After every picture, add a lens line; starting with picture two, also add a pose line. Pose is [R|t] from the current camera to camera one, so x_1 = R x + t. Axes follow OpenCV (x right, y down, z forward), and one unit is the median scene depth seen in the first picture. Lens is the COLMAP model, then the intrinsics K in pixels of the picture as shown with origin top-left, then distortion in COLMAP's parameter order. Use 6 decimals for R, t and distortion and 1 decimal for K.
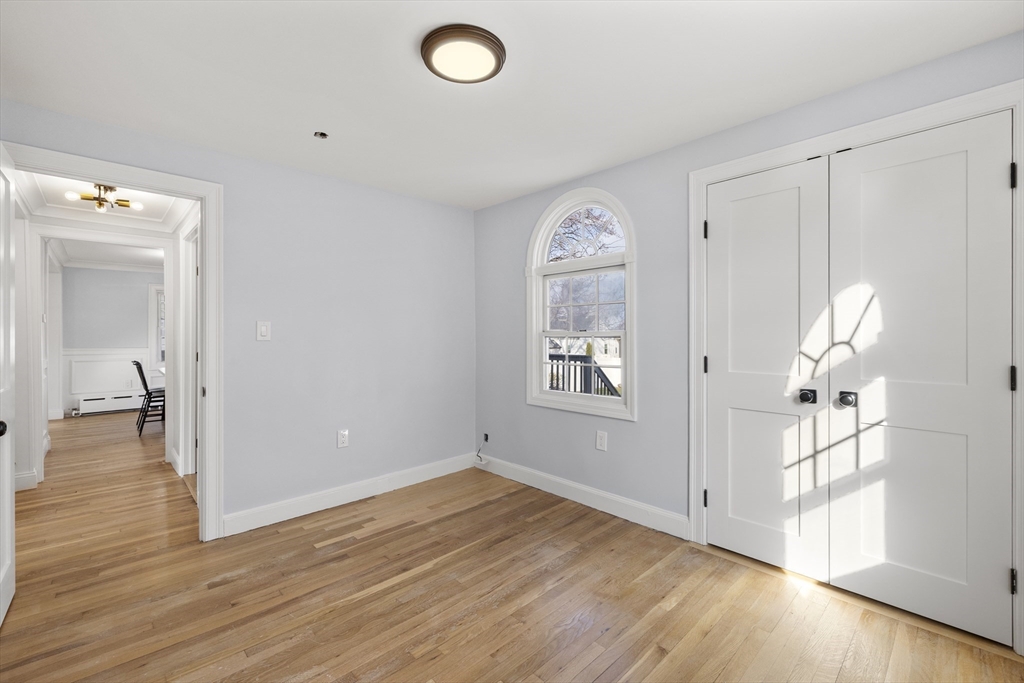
lens RADIAL K [[438.2, 0, 517.3], [0, 438.2, 338.0], [0, 0, 1]] dist [-0.001716, -0.000239]
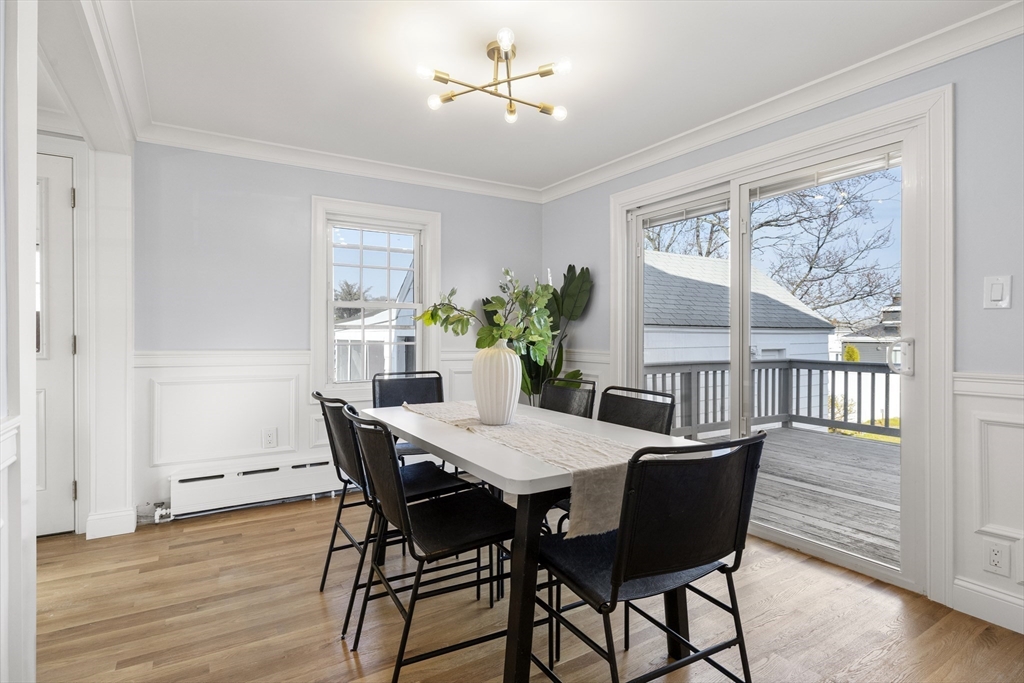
lens RADIAL K [[526.3, 0, 515.1], [0, 526.3, 339.6], [0, 0, 1]] dist [0.004444, -0.000682]
pose [[0.979118, -0.001229, -0.203290, -0.602562], [0.001341, 0.999999, 0.000409, 0.014676], [0.203289, -0.000673, 0.979119, 0.600151]]
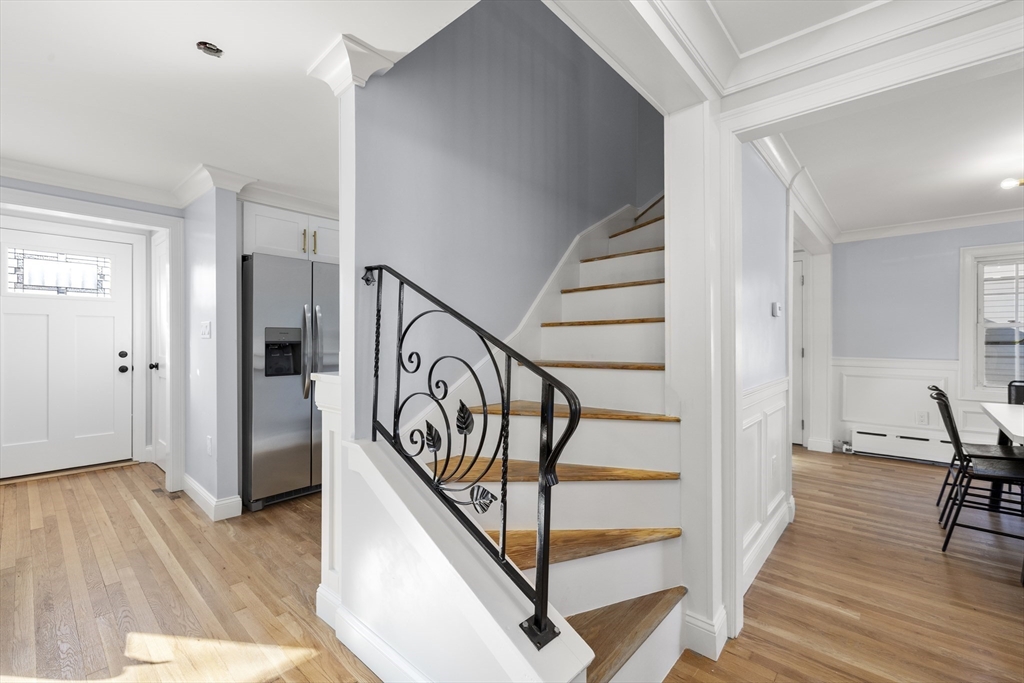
lens RADIAL K [[438.2, 0, 518.6], [0, 438.2, 341.8], [0, 0, 1]] dist [-0.001716, -0.000239]
pose [[0.093616, -0.001086, -0.995608, -0.355070], [-0.003793, 0.999992, -0.001448, 0.002319], [0.995601, 0.003911, 0.093611, 0.404427]]
